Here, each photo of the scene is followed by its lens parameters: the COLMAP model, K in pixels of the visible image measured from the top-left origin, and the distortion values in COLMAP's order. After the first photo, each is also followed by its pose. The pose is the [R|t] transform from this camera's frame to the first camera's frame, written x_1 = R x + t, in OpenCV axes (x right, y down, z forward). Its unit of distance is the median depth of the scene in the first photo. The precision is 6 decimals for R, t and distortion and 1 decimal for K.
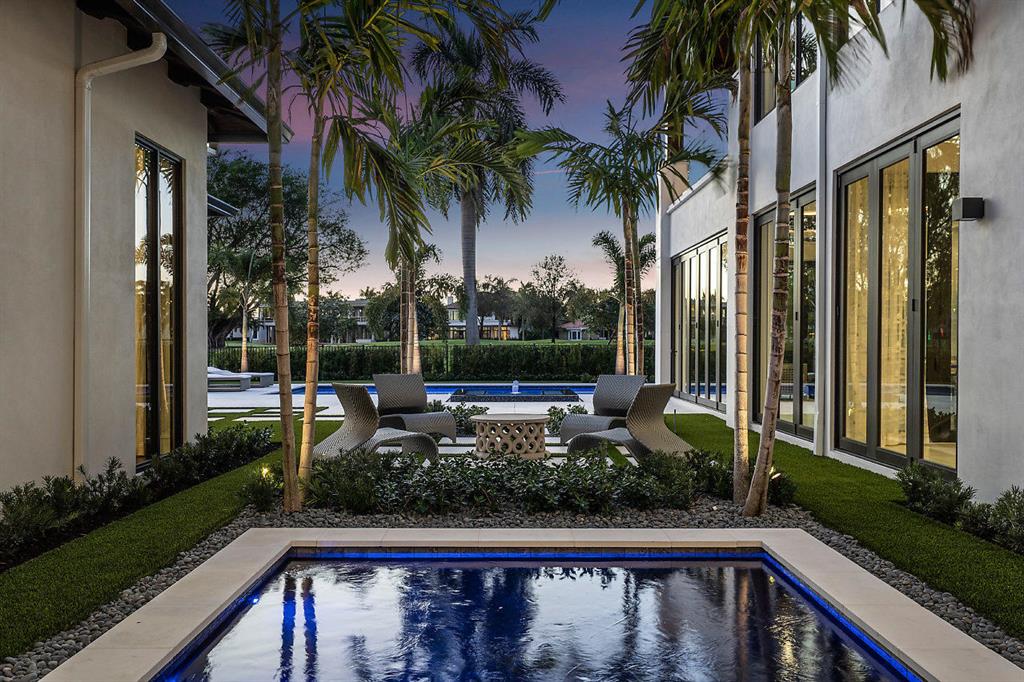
lens RADIAL K [[897.3, 0, 512.0], [0, 897.3, 341.0], [0, 0, 1]] dist [-0.256035, -0.000300]
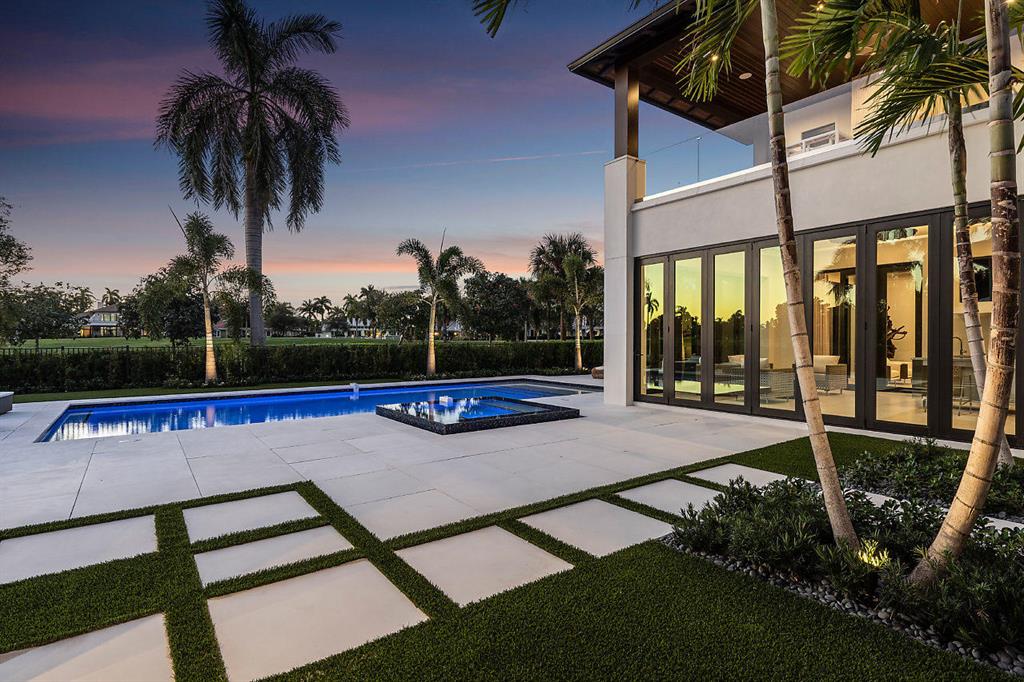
lens RADIAL K [[510.5, 0, 512.0], [0, 510.5, 341.0], [0, 0, 1]] dist [-0.000976, 0.000097]
pose [[0.806789, -0.002300, 0.590835, -0.164274], [-0.001896, 0.999977, 0.006481, -0.004220], [-0.590836, -0.006349, 0.806767, 0.402076]]
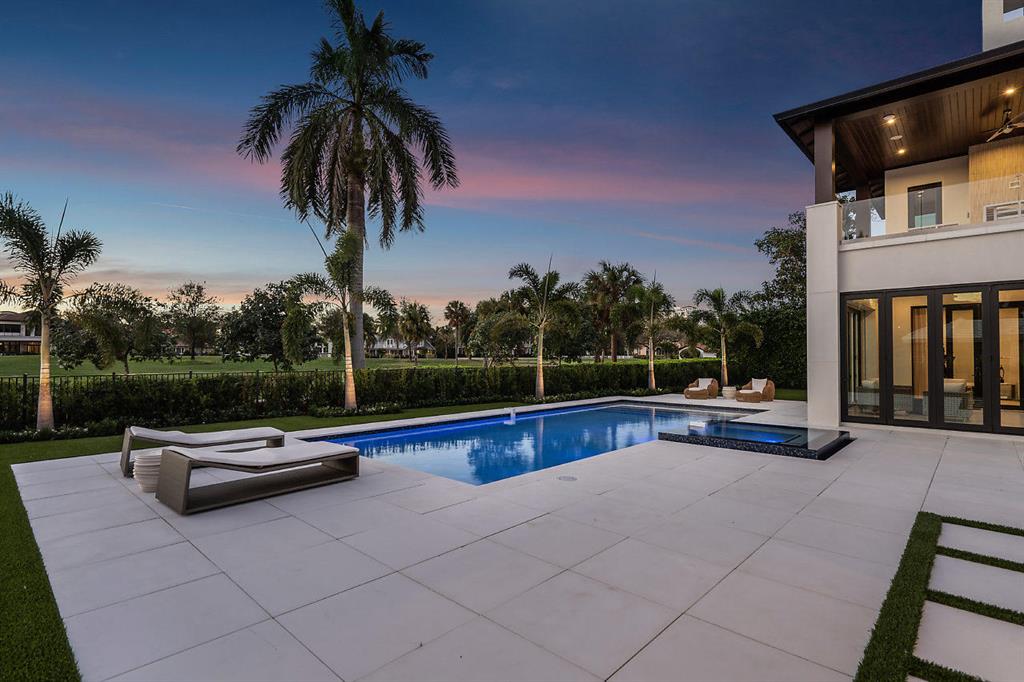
lens RADIAL K [[500.3, 0, 512.0], [0, 500.3, 341.0], [0, 0, 1]] dist [0.000461, 0.000116]
pose [[0.684306, 0.024530, 0.728782, -0.342025], [-0.005922, 0.999588, -0.028084, -0.010249], [-0.729171, 0.014902, 0.684169, 0.560115]]
